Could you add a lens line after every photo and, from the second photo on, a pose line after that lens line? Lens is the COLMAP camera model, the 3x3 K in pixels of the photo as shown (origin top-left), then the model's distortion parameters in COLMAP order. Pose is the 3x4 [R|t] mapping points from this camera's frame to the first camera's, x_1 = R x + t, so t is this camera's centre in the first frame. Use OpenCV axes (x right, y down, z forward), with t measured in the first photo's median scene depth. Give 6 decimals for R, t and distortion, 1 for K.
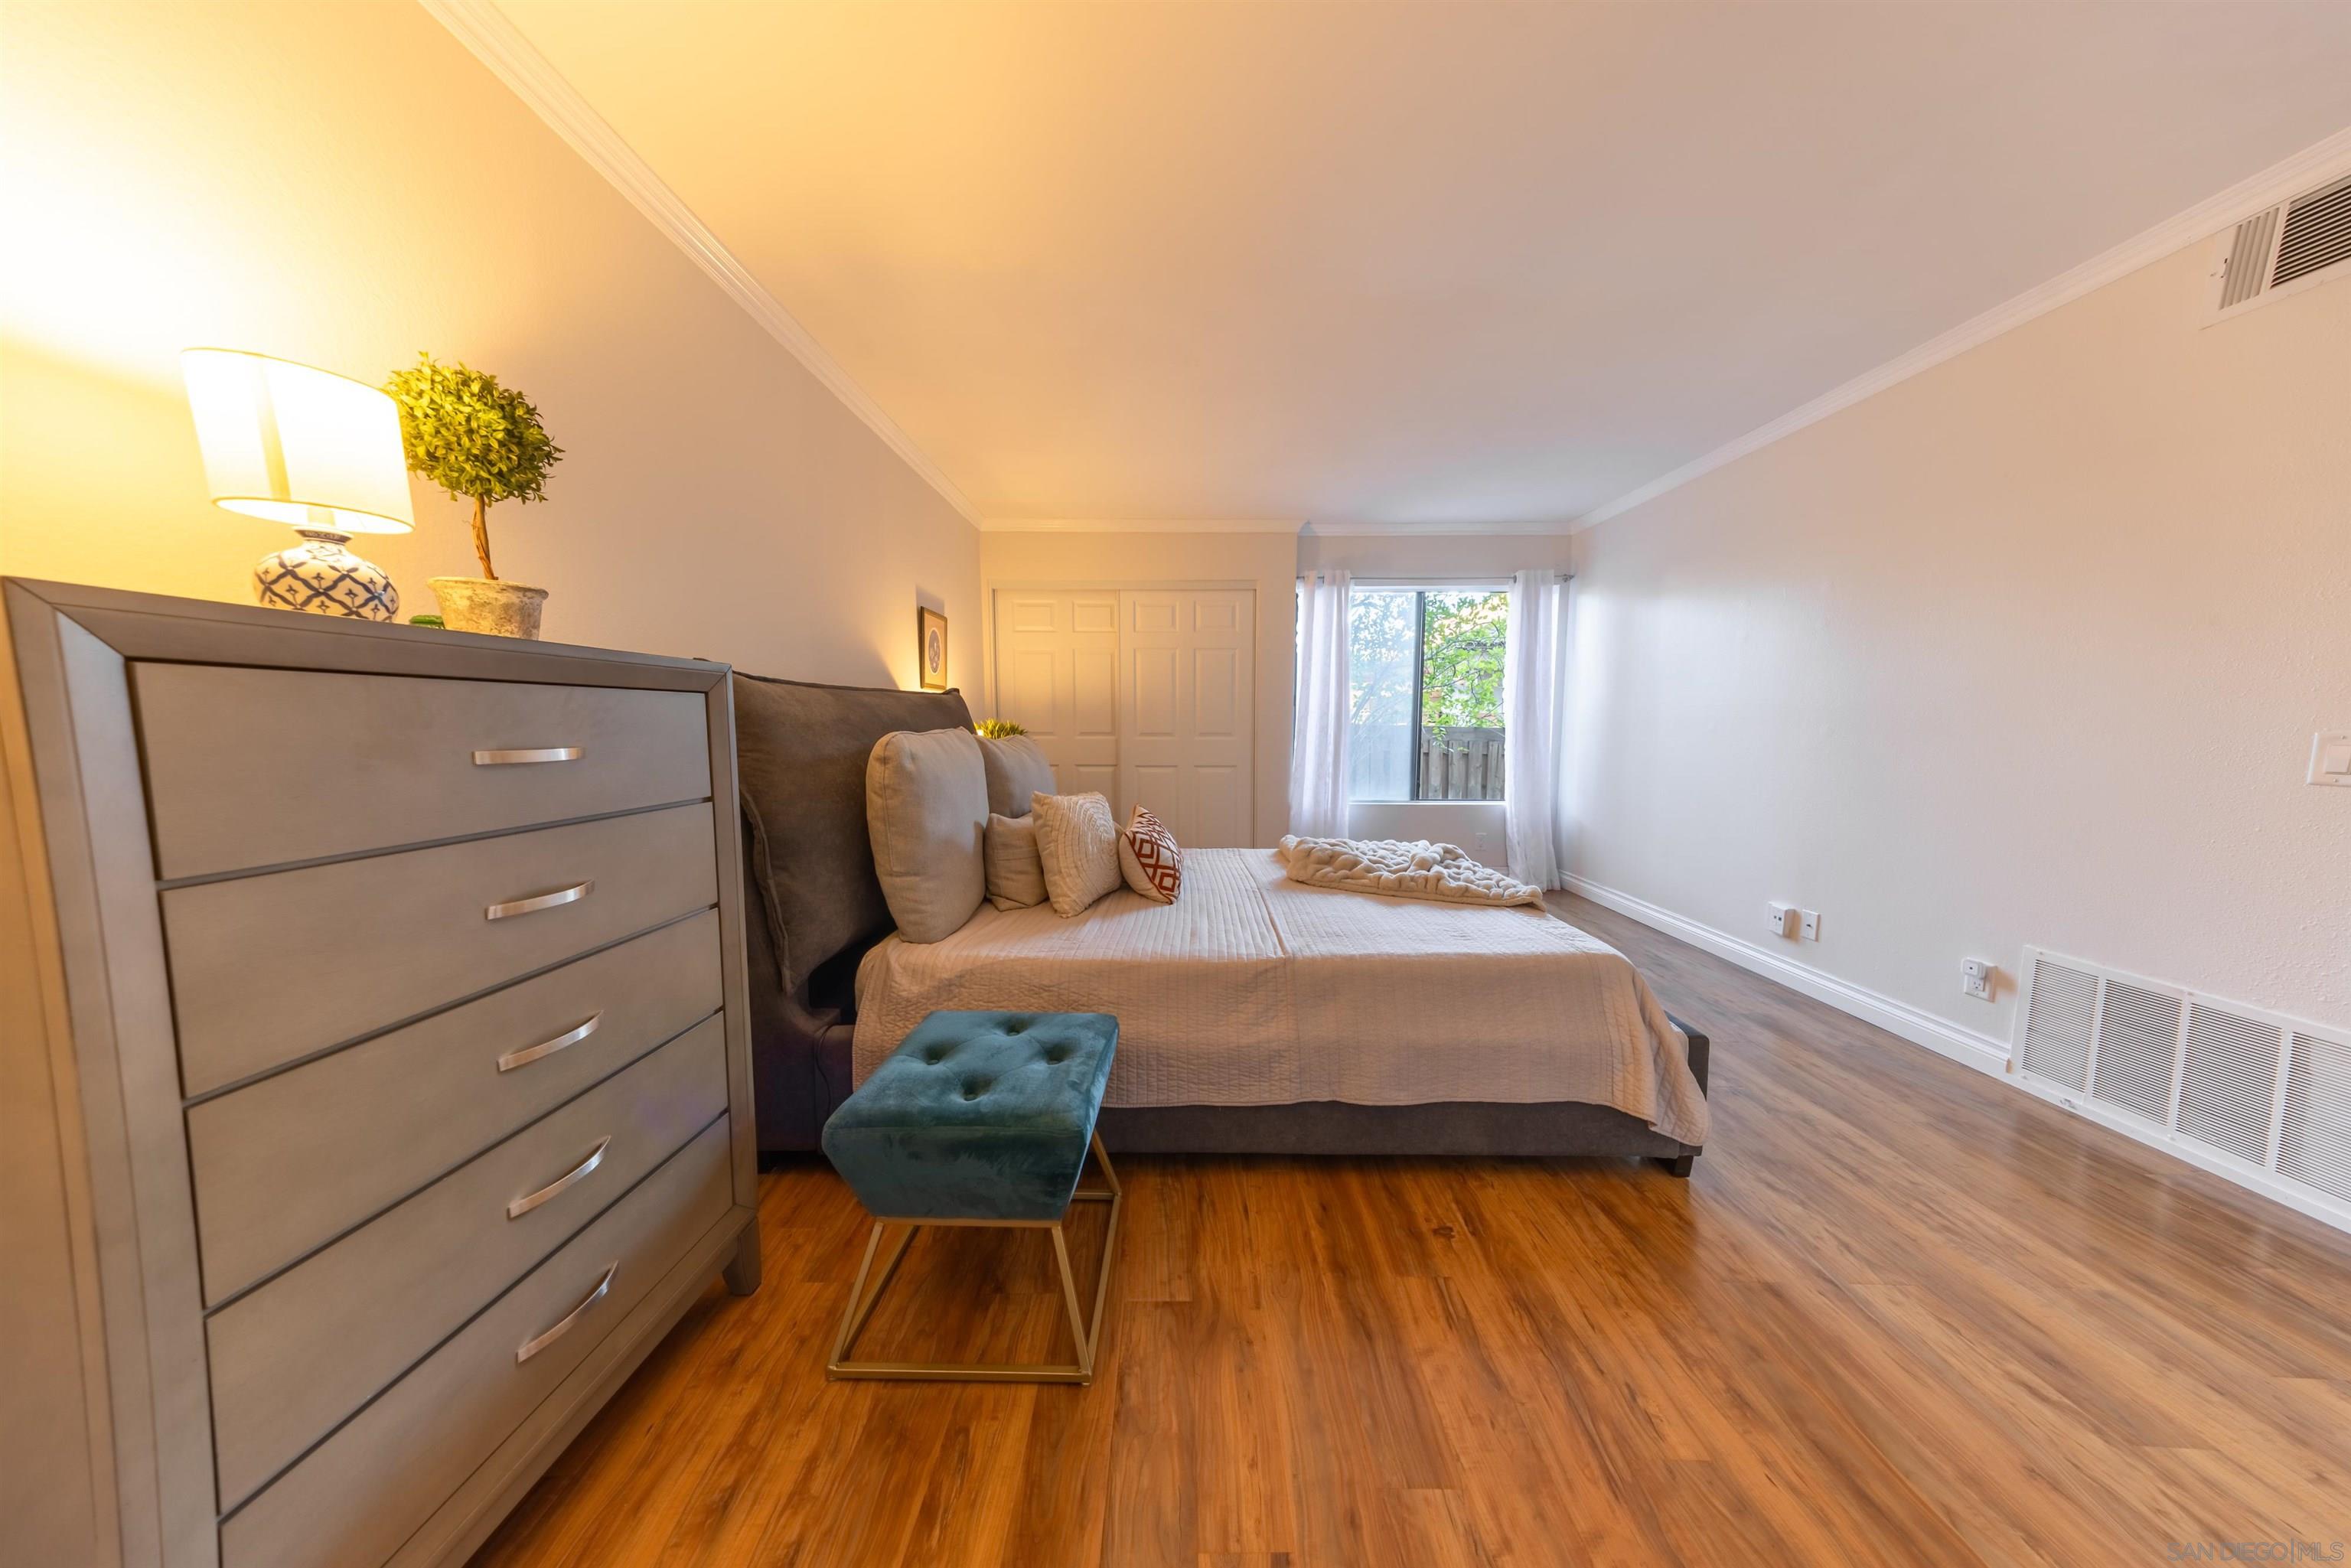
lens RADIAL K [[671.3, 0, 1175.5], [0, 671.3, 784.0], [0, 0, 1]] dist [-0.000238, -0.000022]
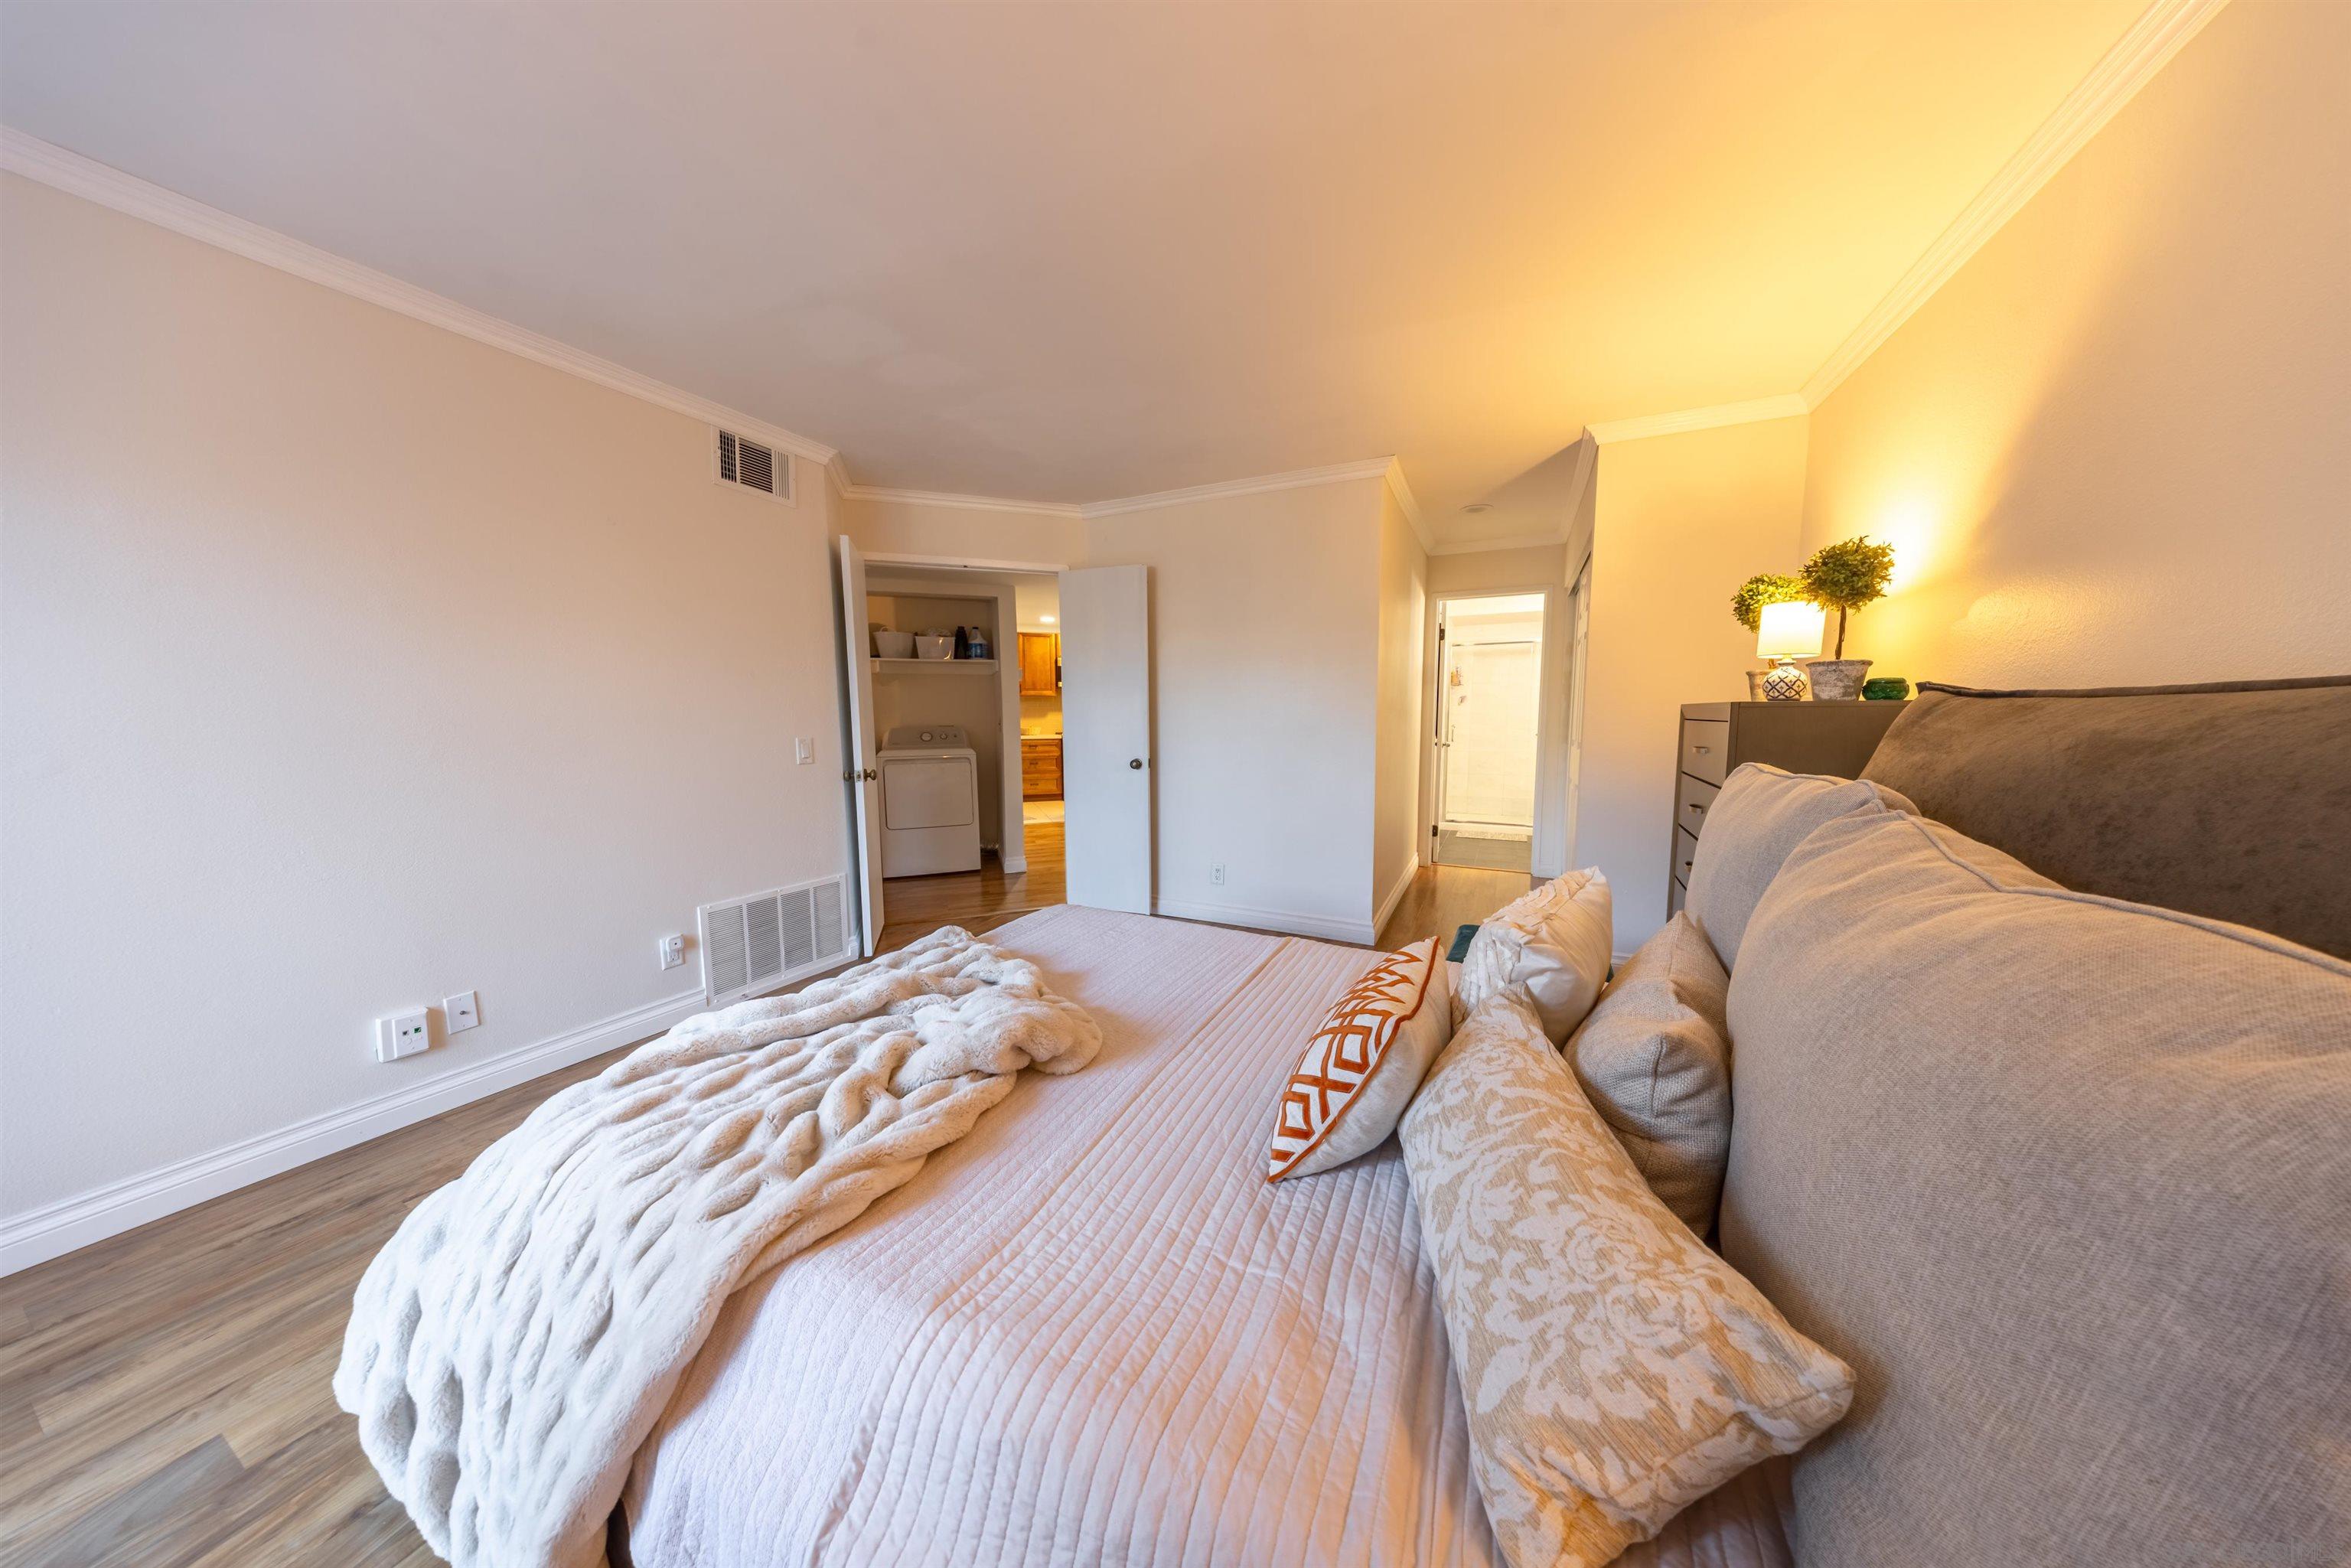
lens RADIAL K [[671.3, 0, 1175.5], [0, 671.3, 784.0], [0, 0, 1]] dist [-0.000238, -0.000022]
pose [[-0.911010, -0.038774, 0.410558, -0.093877], [0.037329, 0.983729, 0.175737, -0.183294], [-0.410692, 0.175424, -0.894739, 1.698640]]
